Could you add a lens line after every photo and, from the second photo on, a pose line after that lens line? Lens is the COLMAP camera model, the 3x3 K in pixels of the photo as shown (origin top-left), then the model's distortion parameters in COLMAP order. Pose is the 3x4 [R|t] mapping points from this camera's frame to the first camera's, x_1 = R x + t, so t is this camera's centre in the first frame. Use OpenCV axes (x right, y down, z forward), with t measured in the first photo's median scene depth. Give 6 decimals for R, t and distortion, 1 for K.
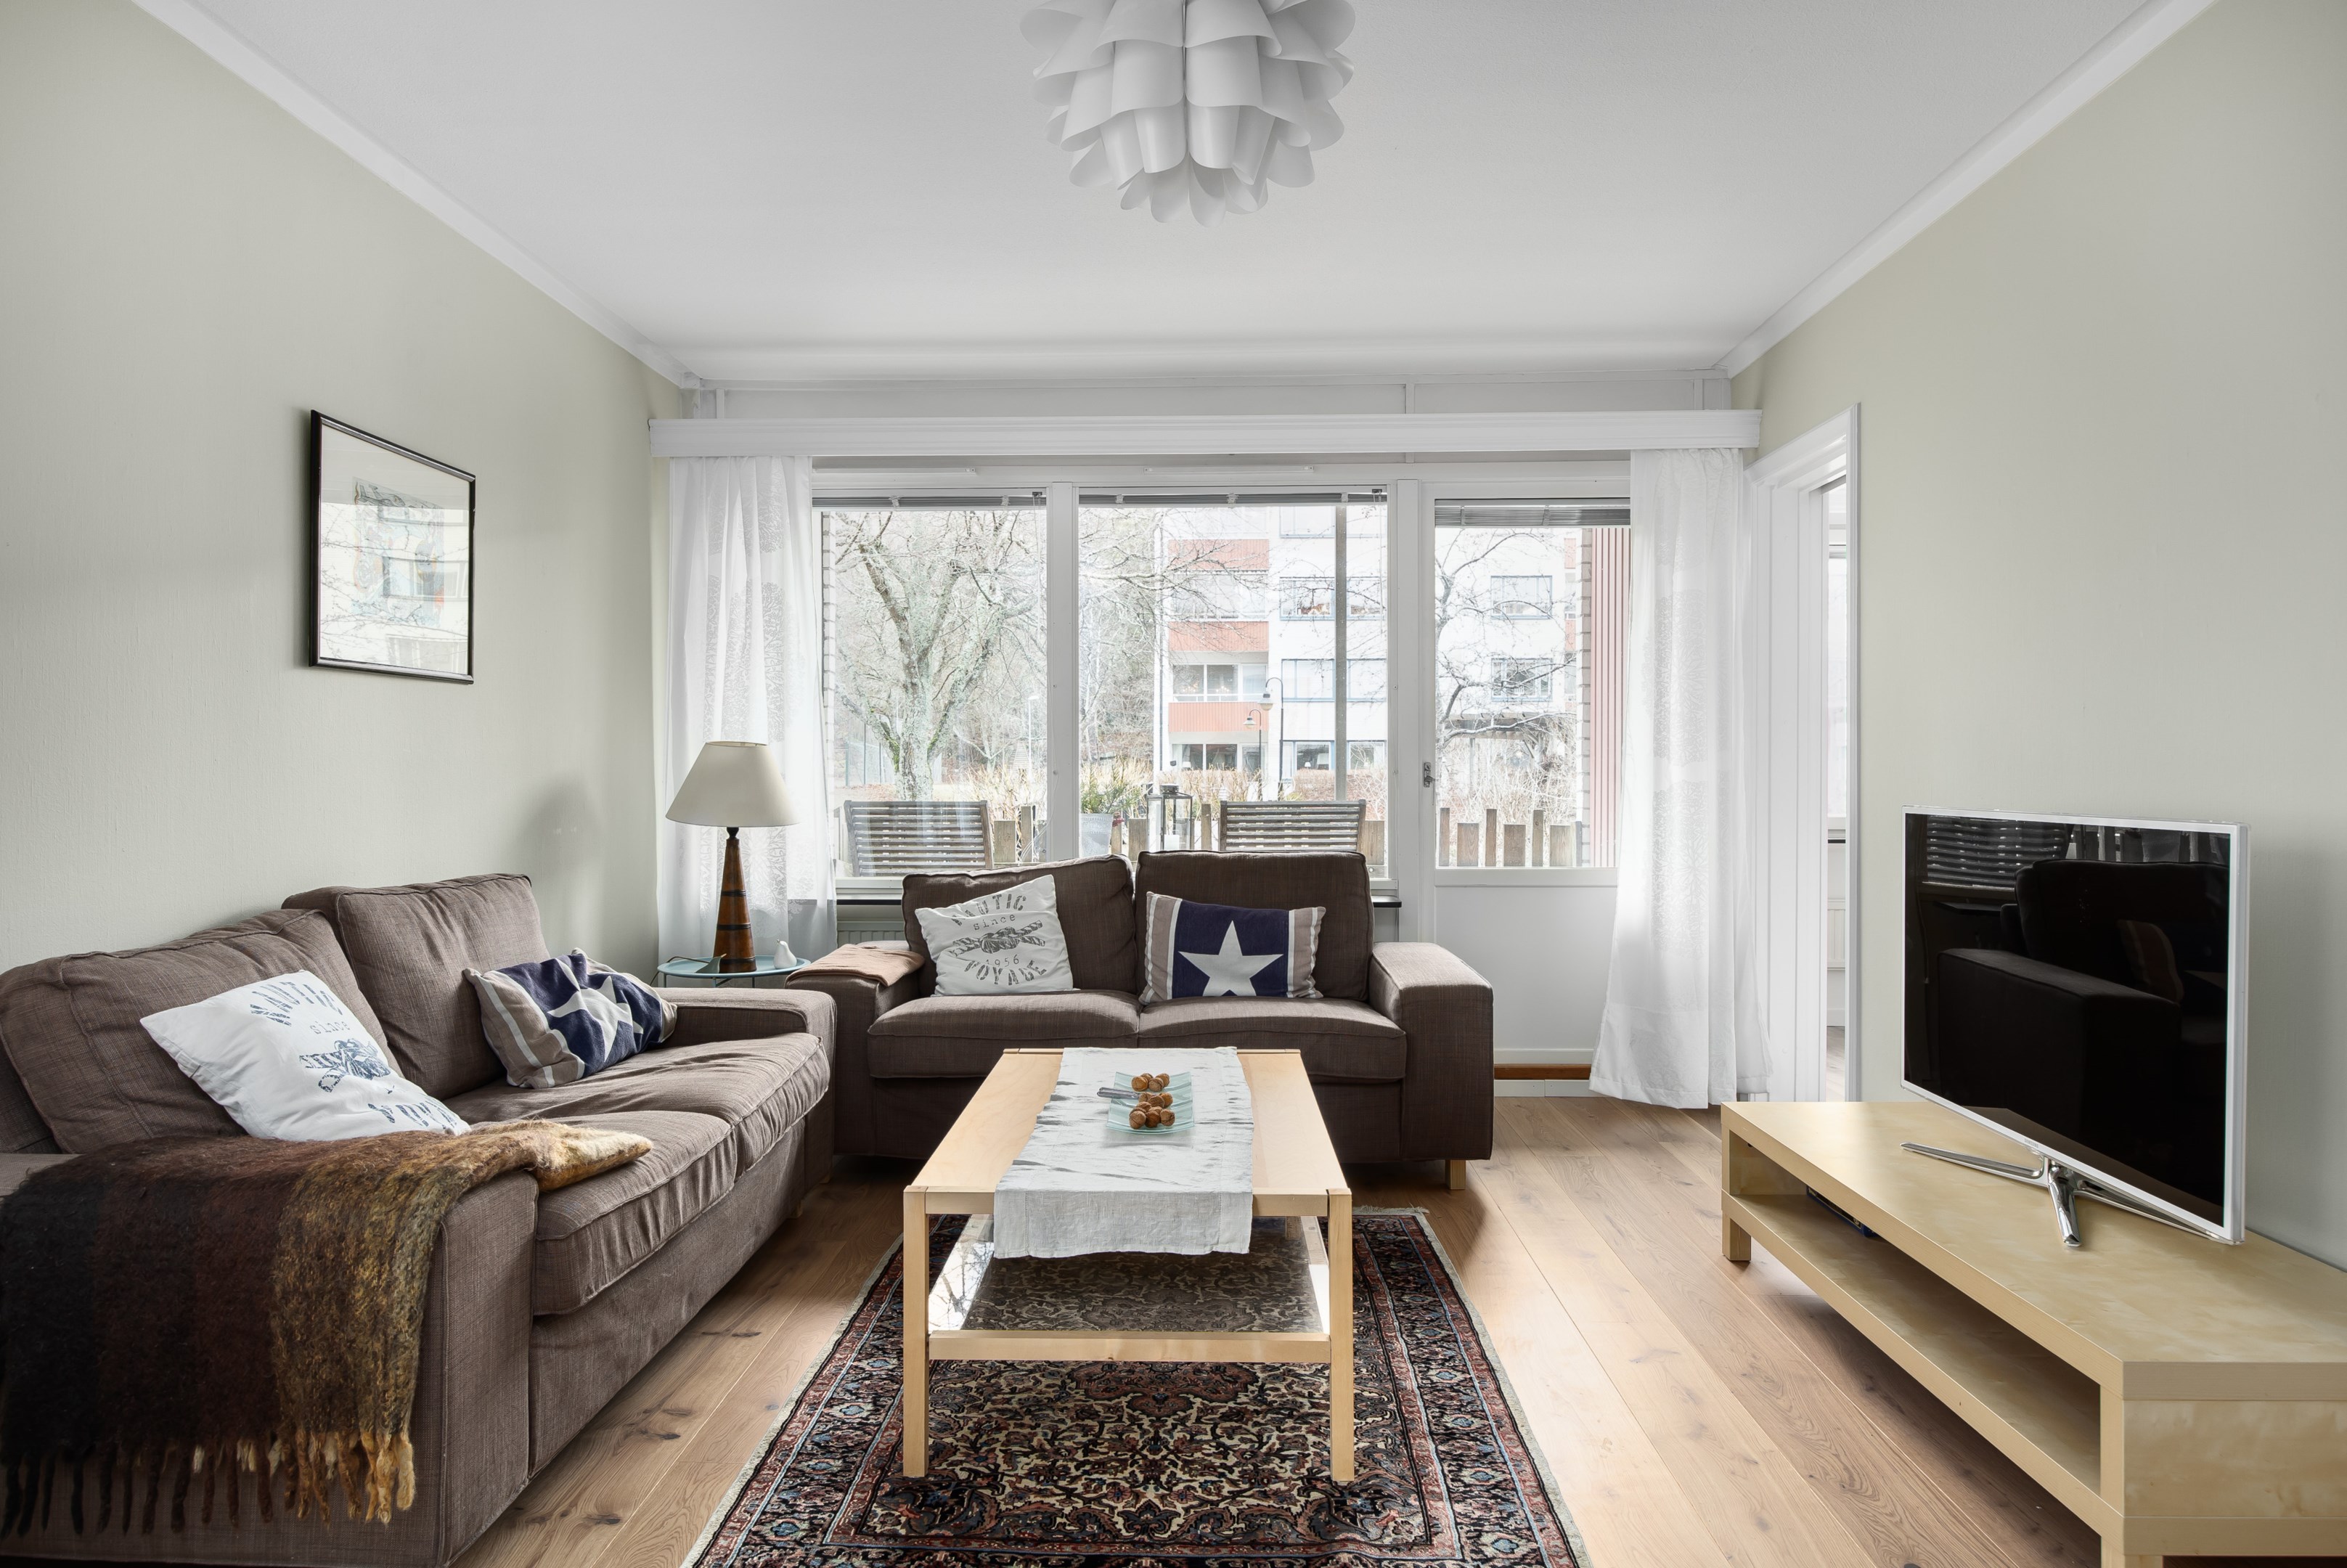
lens RADIAL K [[1496.3, 0, 1173.9], [0, 1496.3, 779.0], [0, 0, 1]] dist [-0.000620, -0.000026]
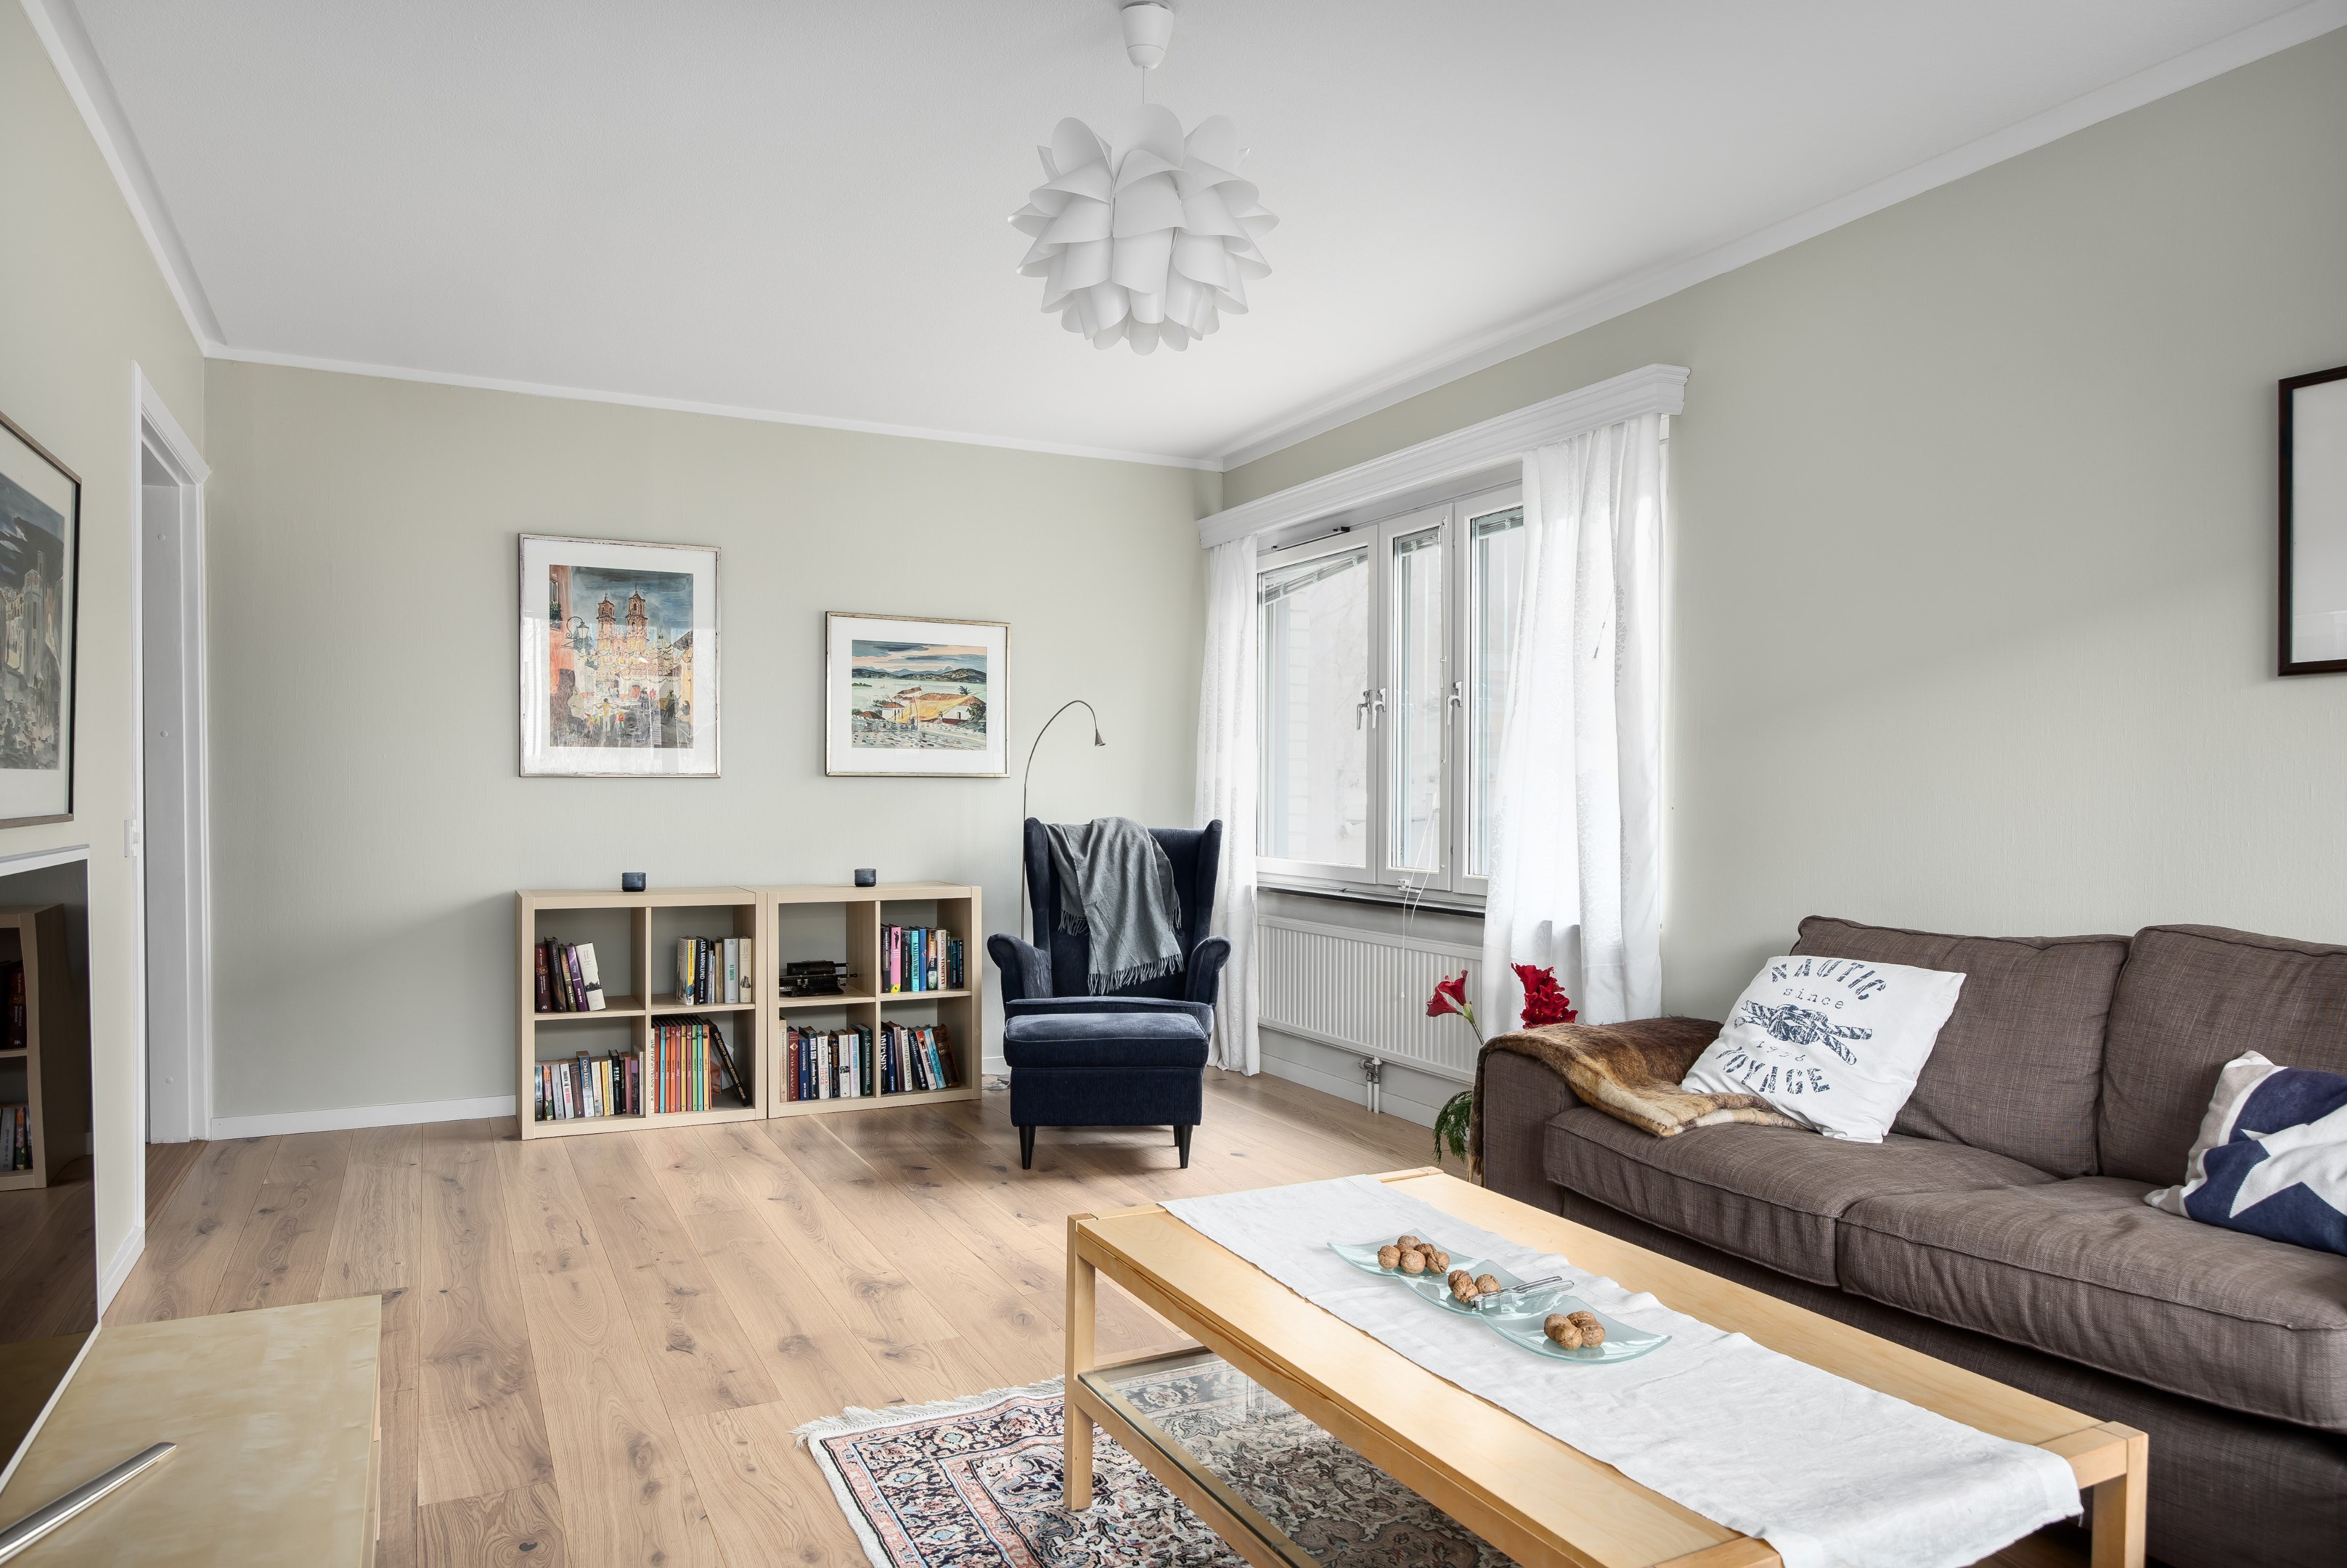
lens RADIAL K [[1496.3, 0, 1171.8], [0, 1496.3, 791.8], [0, 0, 1]] dist [-0.000620, -0.000026]
pose [[-0.882006, -0.007074, -0.471185, 0.529385], [-0.008452, 0.999964, 0.000808, -0.007376], [0.471163, 0.004696, -0.882034, 1.906953]]
